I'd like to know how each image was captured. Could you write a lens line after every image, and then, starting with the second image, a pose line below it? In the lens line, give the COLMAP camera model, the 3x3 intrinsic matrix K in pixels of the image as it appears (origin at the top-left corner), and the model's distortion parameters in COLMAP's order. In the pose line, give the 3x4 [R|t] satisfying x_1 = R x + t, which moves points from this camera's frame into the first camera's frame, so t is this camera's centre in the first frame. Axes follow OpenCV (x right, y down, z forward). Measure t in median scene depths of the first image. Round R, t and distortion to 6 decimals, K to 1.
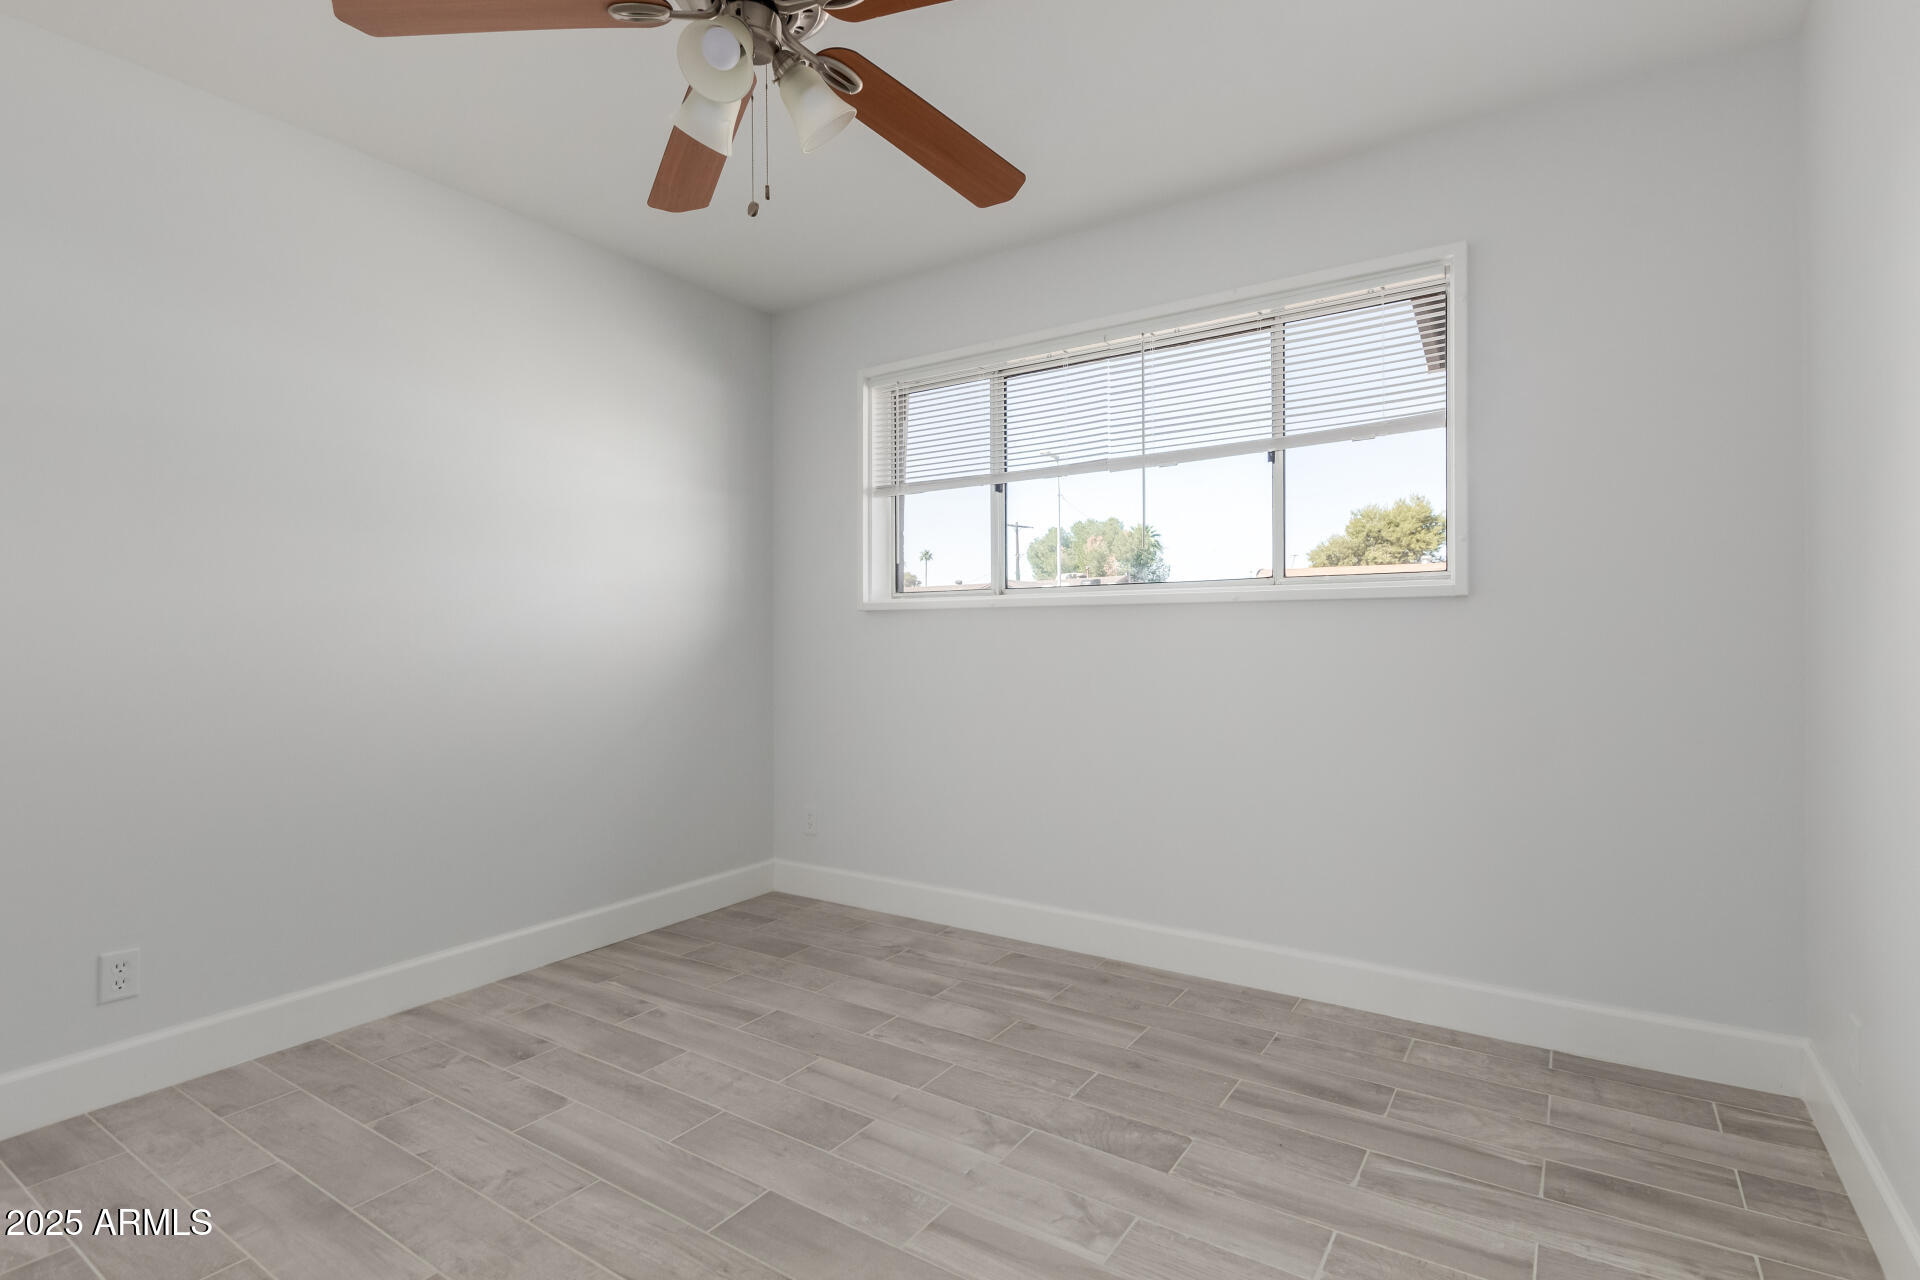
lens RADIAL K [[906.2, 0, 966.5], [0, 906.2, 633.7], [0, 0, 1]] dist [0.017180, -0.010334]
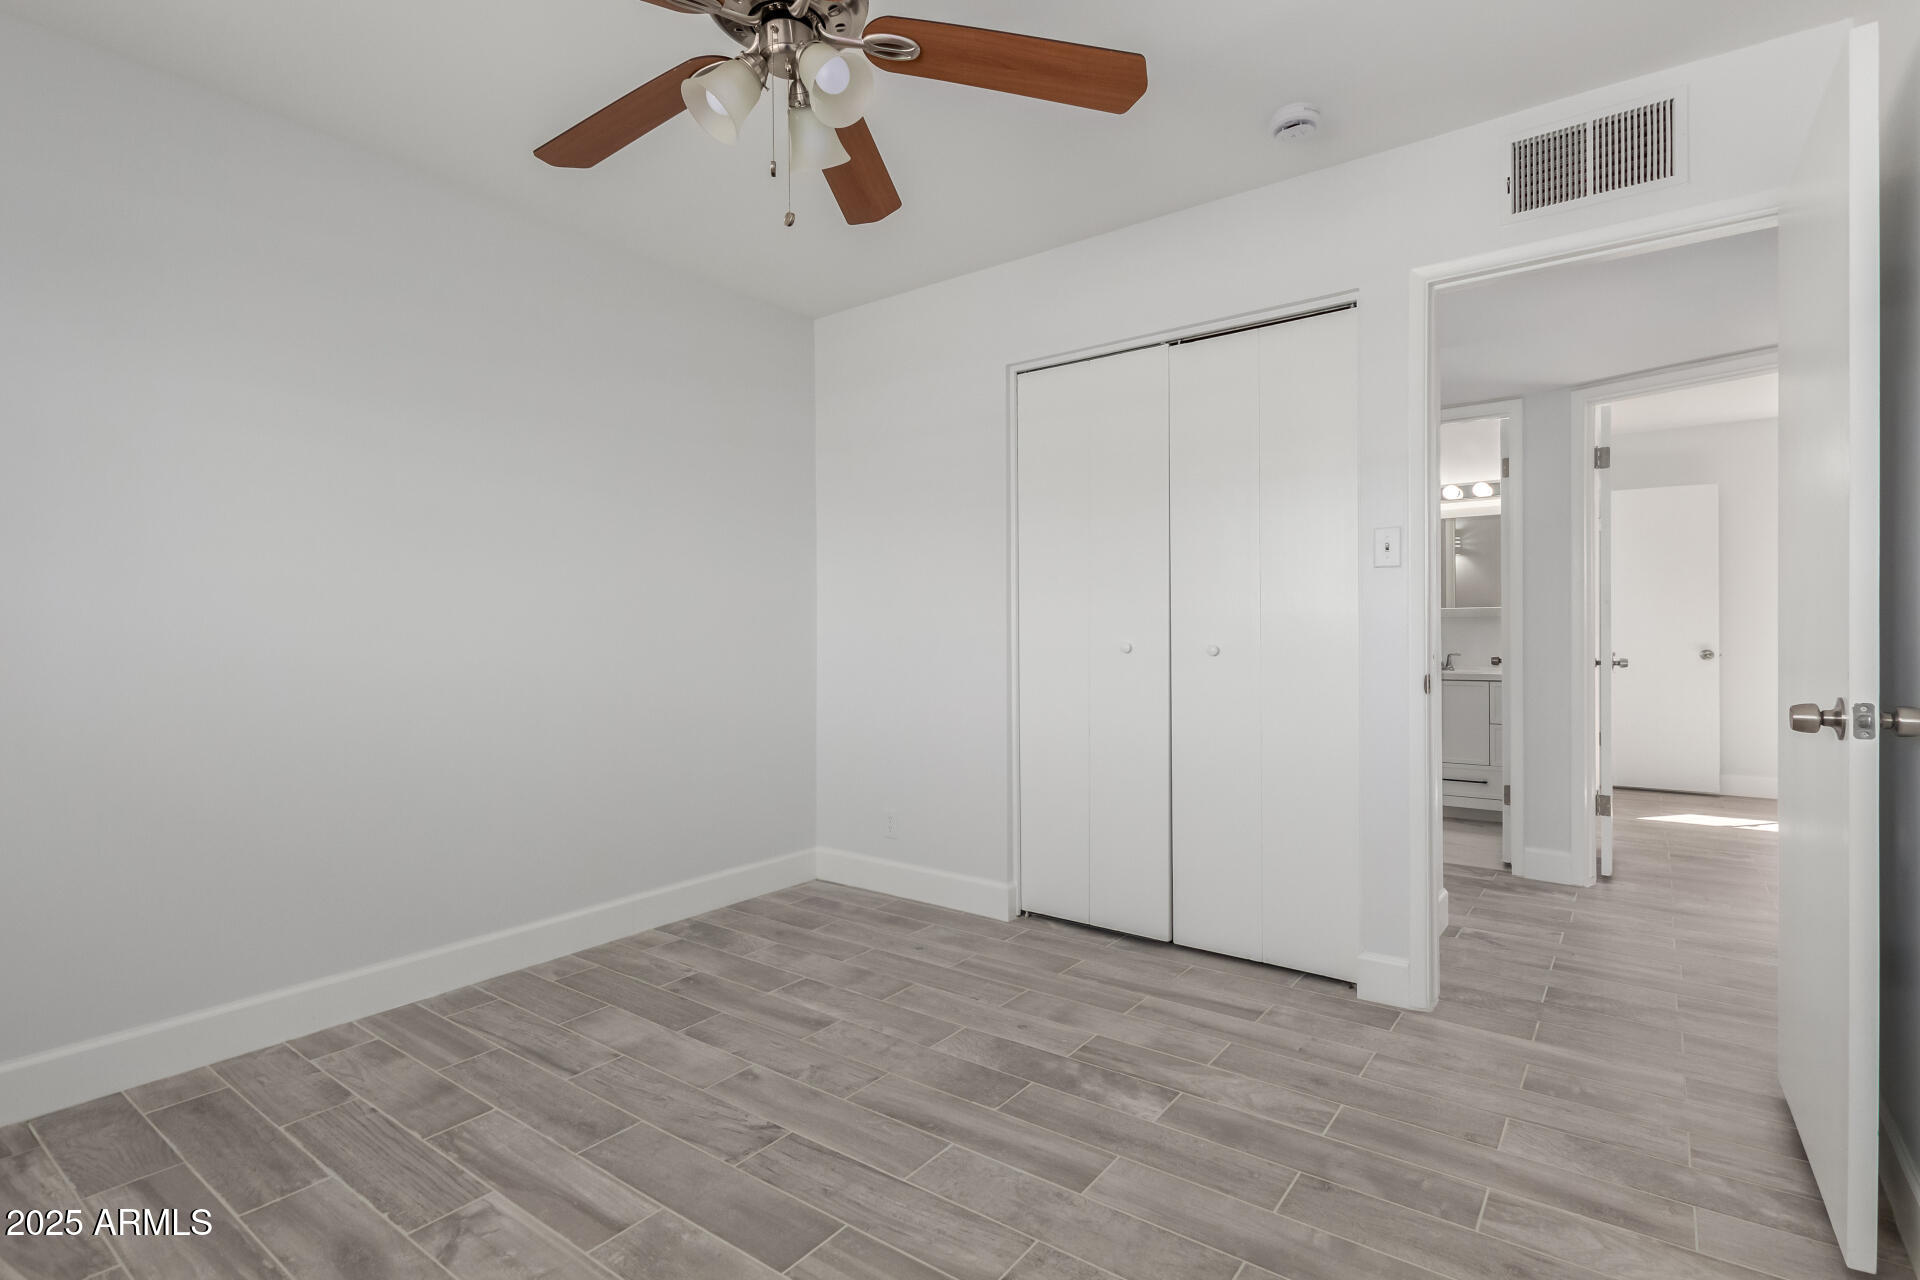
lens RADIAL K [[906.2, 0, 966.5], [0, 906.2, 633.7], [0, 0, 1]] dist [0.017180, -0.010334]
pose [[-0.998727, 0.009831, 0.049471, -0.470271], [0.009782, 0.999951, -0.001240, 0.011678], [-0.049481, -0.000754, -0.998775, 1.987527]]
